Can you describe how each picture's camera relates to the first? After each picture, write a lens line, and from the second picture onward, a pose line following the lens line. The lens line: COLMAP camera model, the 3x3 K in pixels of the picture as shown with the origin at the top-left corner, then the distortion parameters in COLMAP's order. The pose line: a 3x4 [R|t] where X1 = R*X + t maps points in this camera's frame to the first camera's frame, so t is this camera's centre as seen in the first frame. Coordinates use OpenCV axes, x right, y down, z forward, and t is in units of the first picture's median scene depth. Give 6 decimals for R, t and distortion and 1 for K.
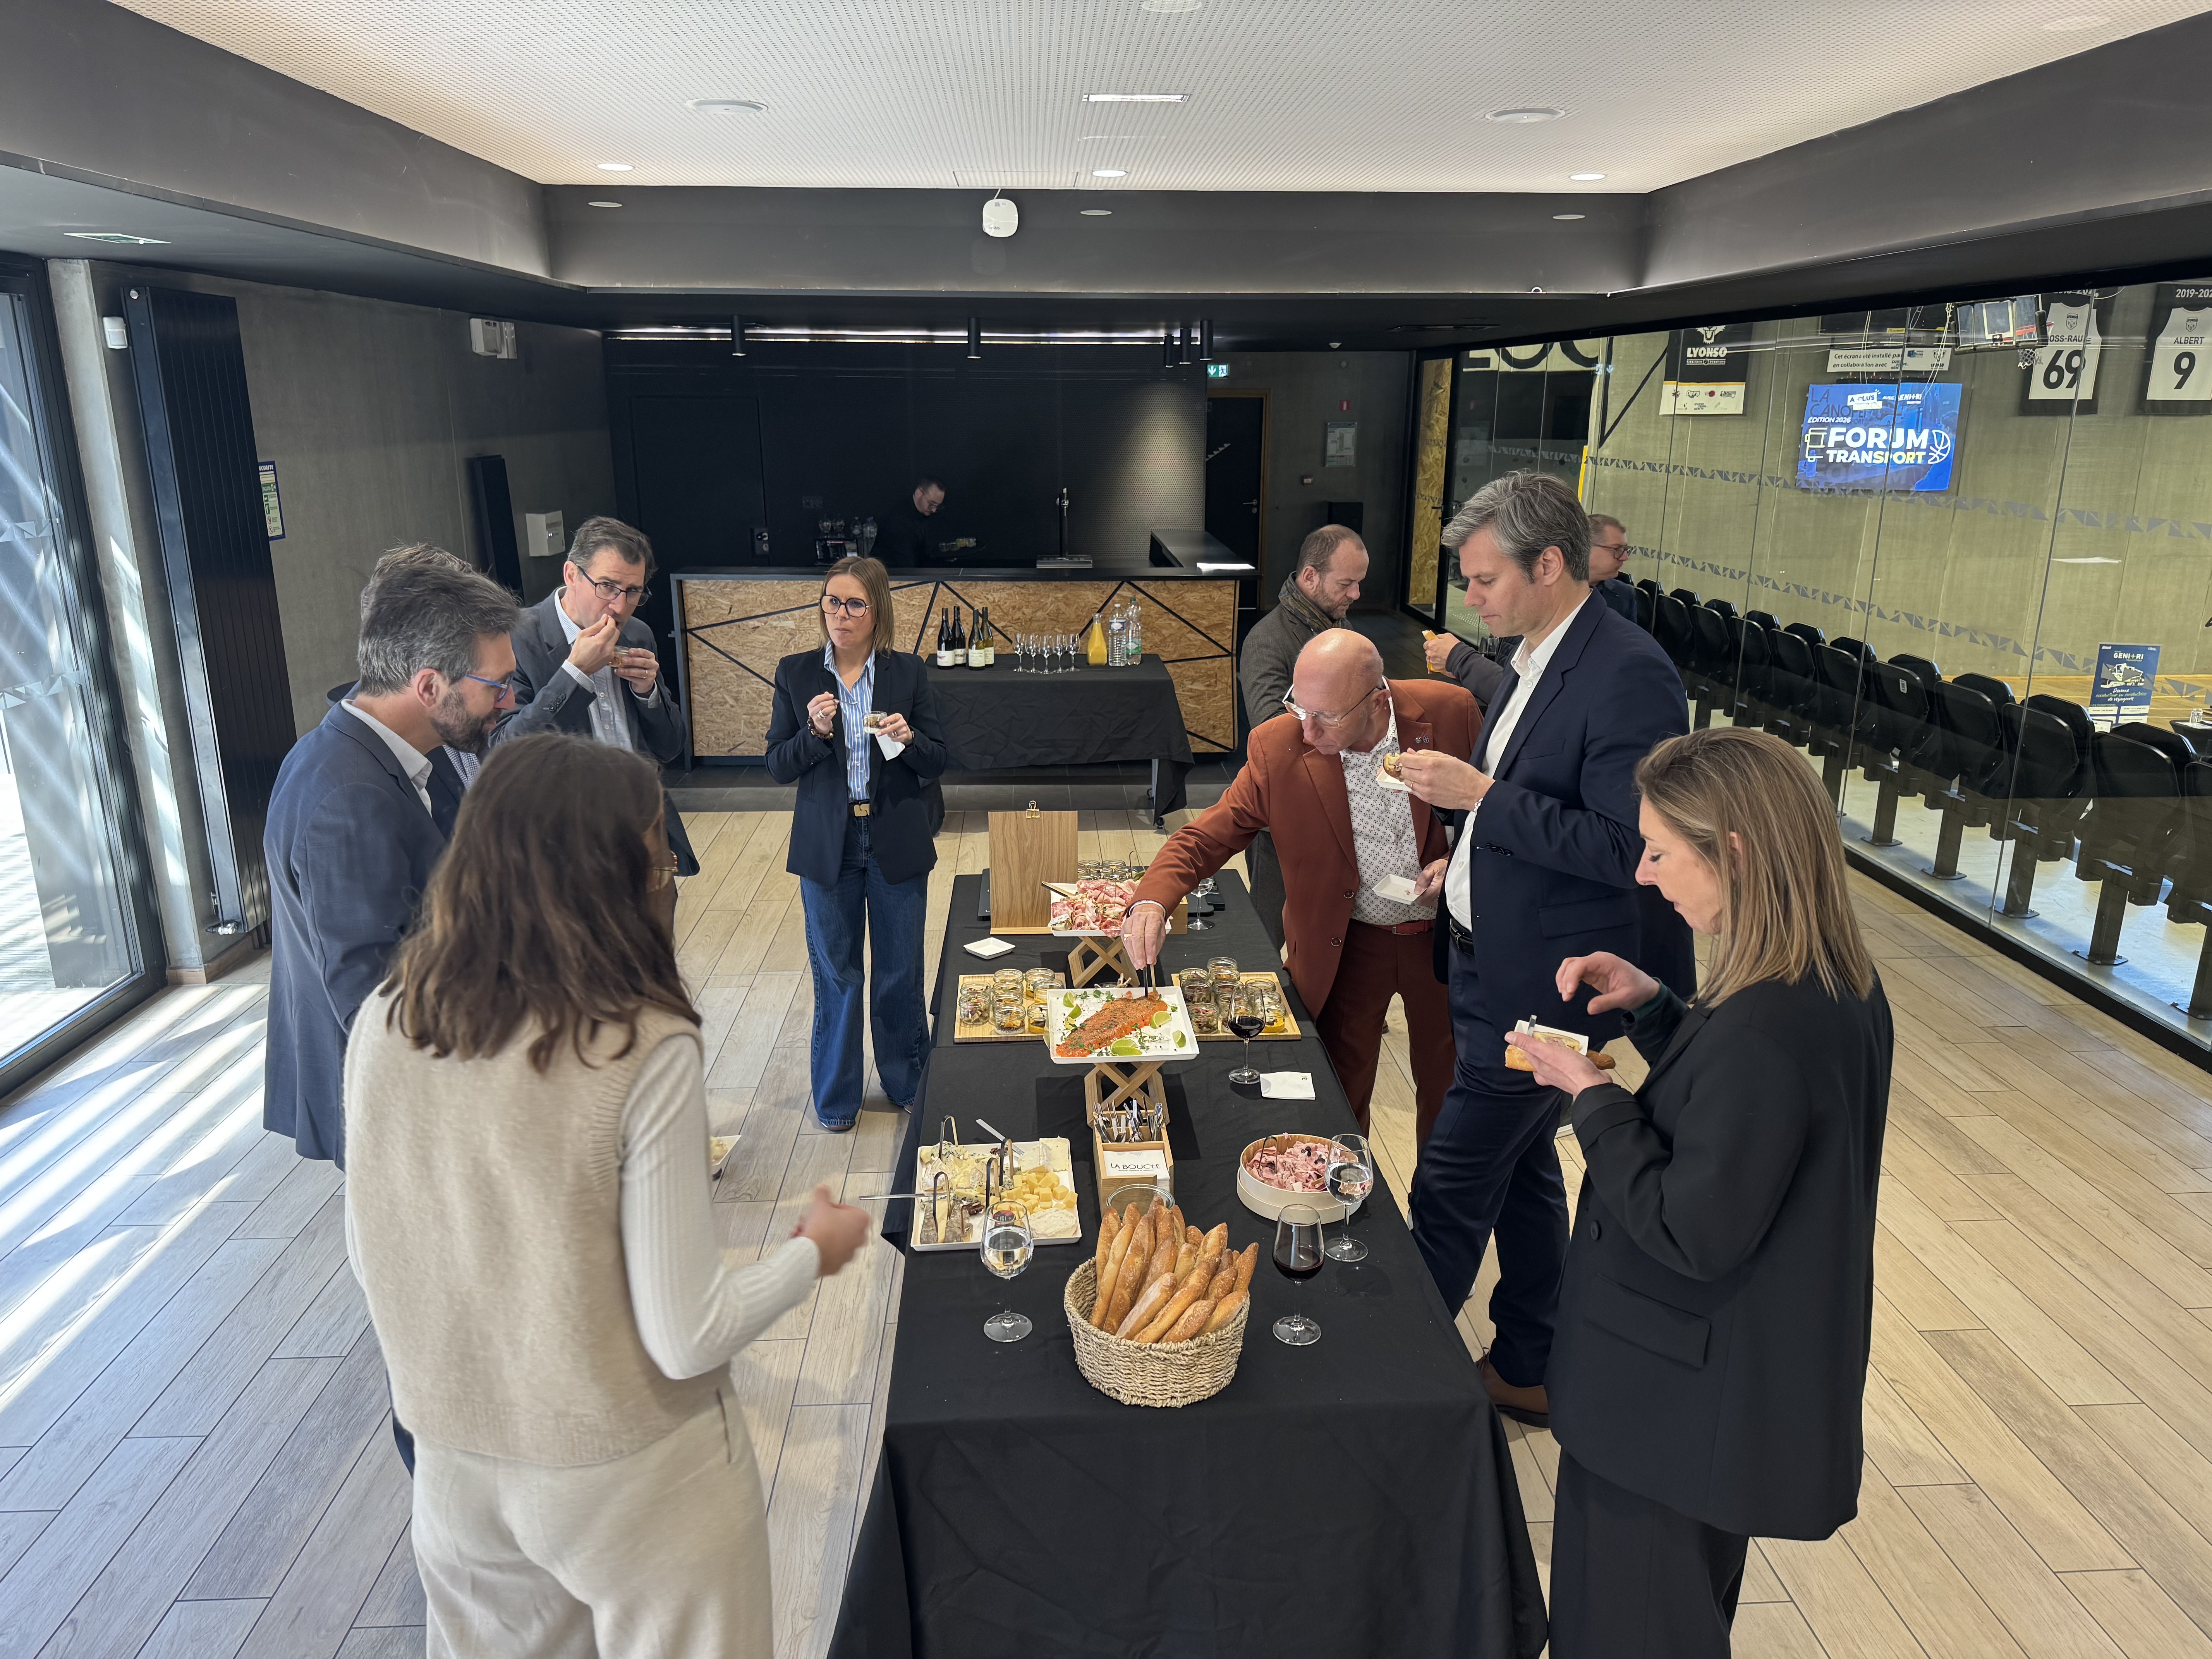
lens RADIAL K [[1514.4, 0, 1106.0], [0, 1514.4, 829.5], [0, 0, 1]] dist [-0.046150, -0.000842]
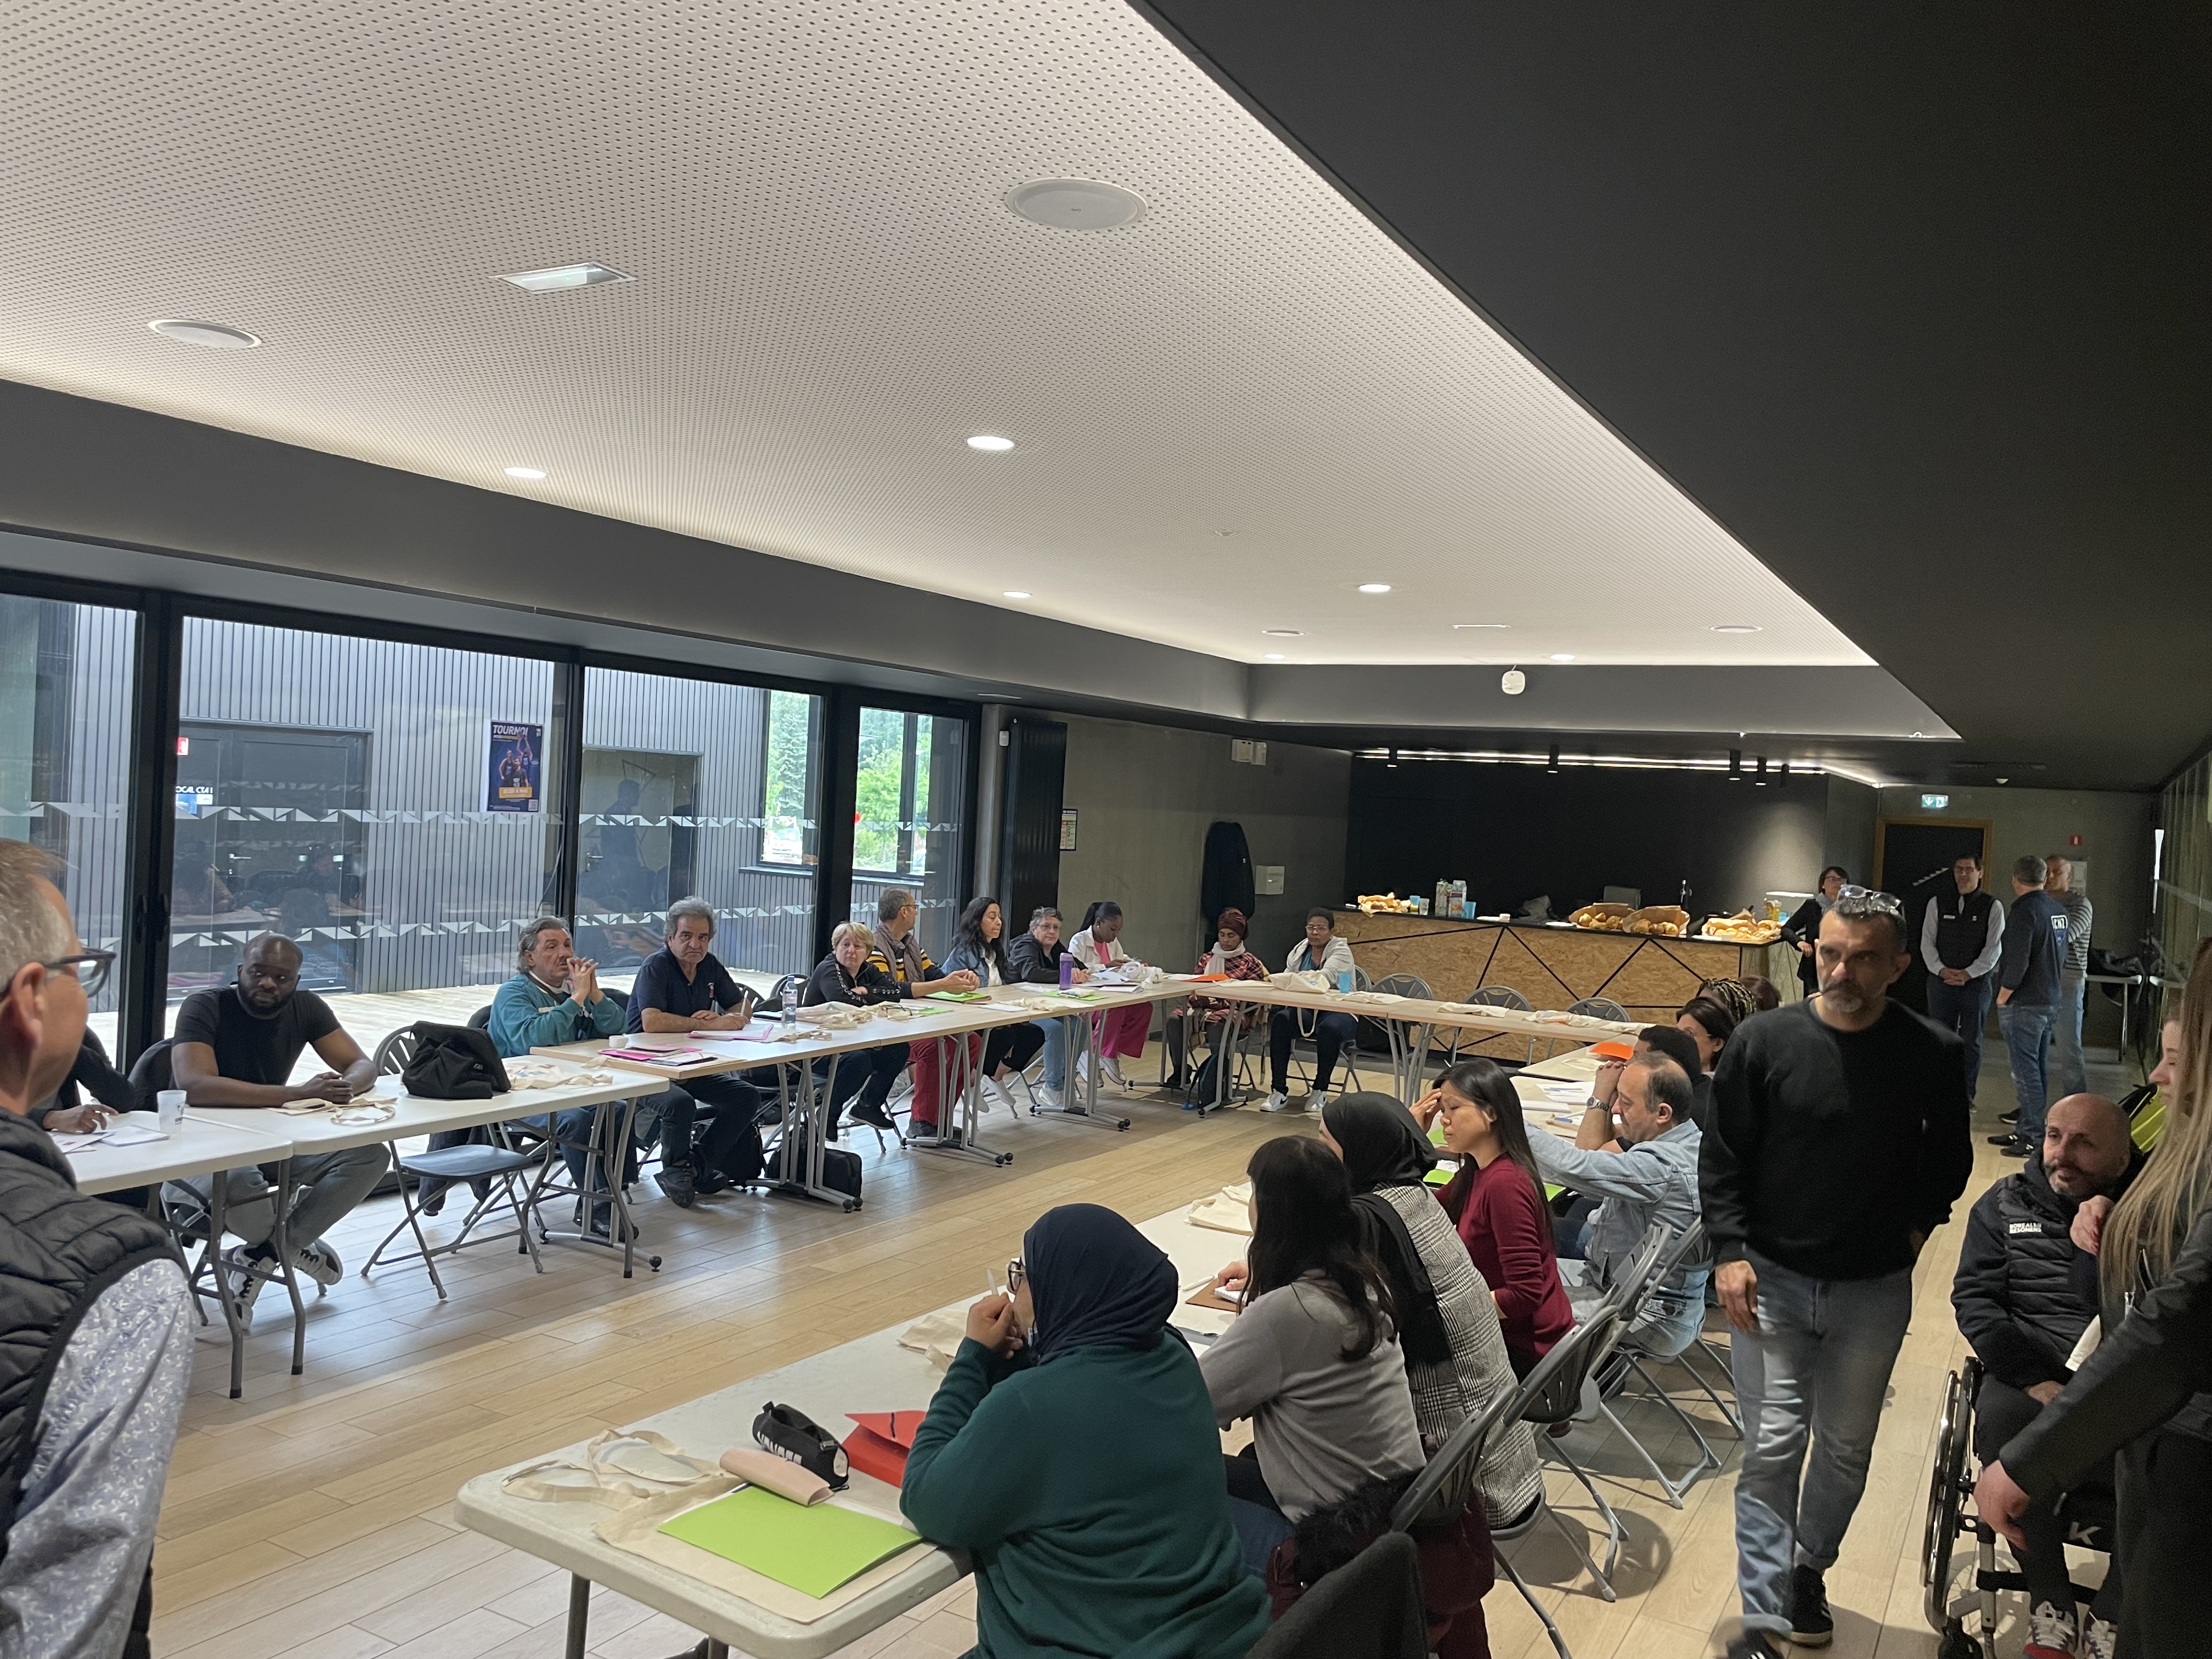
lens RADIAL K [[1639.3, 0, 1106.0], [0, 1639.3, 829.5], [0, 0, 1]] dist [0.000107, -0.000046]
pose [[0.831941, 0.040809, -0.553362, 0.519488], [-0.192769, 0.956429, -0.219280, 0.187653], [0.520303, 0.289099, 0.803559, -0.528498]]
